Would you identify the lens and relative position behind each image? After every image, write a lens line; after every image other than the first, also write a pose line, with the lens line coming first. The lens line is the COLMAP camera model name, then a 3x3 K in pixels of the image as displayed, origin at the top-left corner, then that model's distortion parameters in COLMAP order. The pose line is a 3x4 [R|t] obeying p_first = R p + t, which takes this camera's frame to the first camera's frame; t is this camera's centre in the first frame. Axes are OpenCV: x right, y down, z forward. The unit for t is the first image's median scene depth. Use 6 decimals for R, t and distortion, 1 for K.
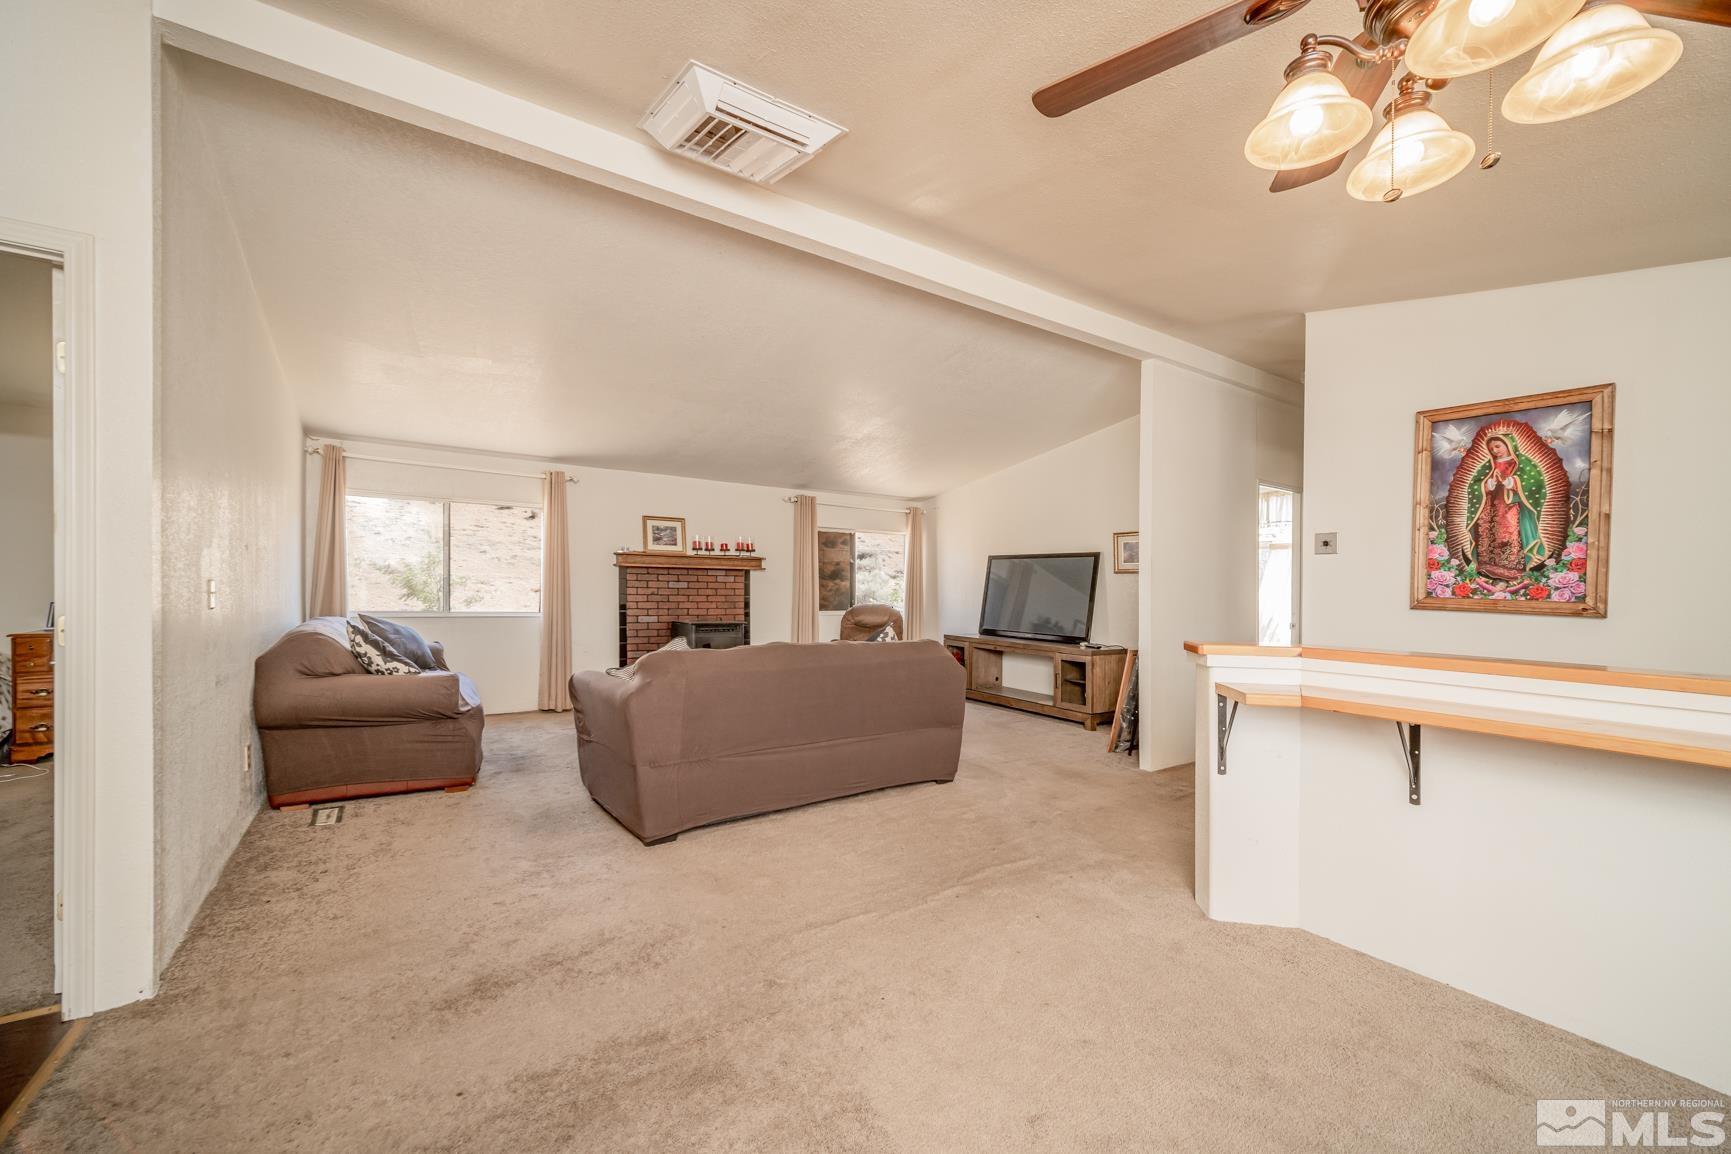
lens RADIAL K [[686.4, 0, 860.2], [0, 686.4, 594.7], [0, 0, 1]] dist [0.000407, 0.000169]
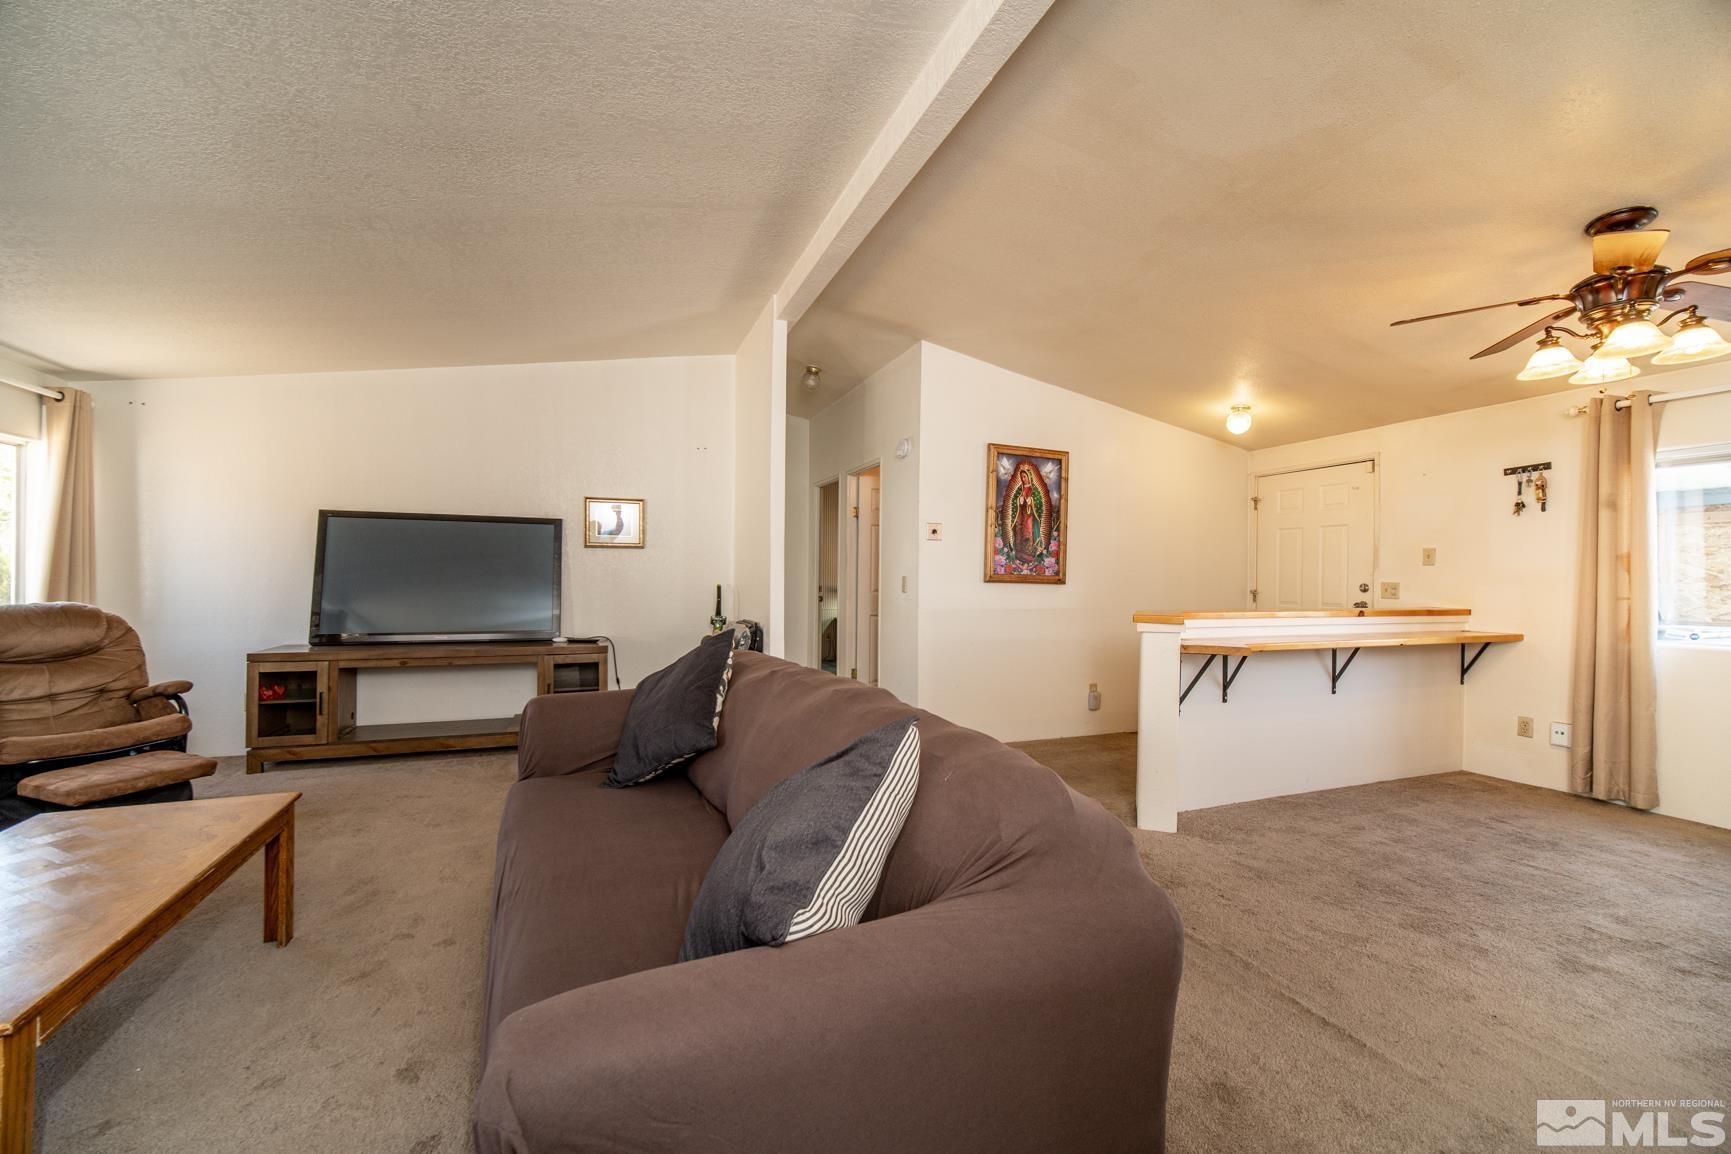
lens RADIAL K [[686.4, 0, 860.8], [0, 686.4, 561.8], [0, 0, 1]] dist [0.000407, 0.000169]
pose [[0.227973, -0.003729, 0.973660, -0.680188], [0.005166, 0.999983, 0.002621, -0.028265], [-0.973654, 0.004433, 0.227988, 1.006107]]
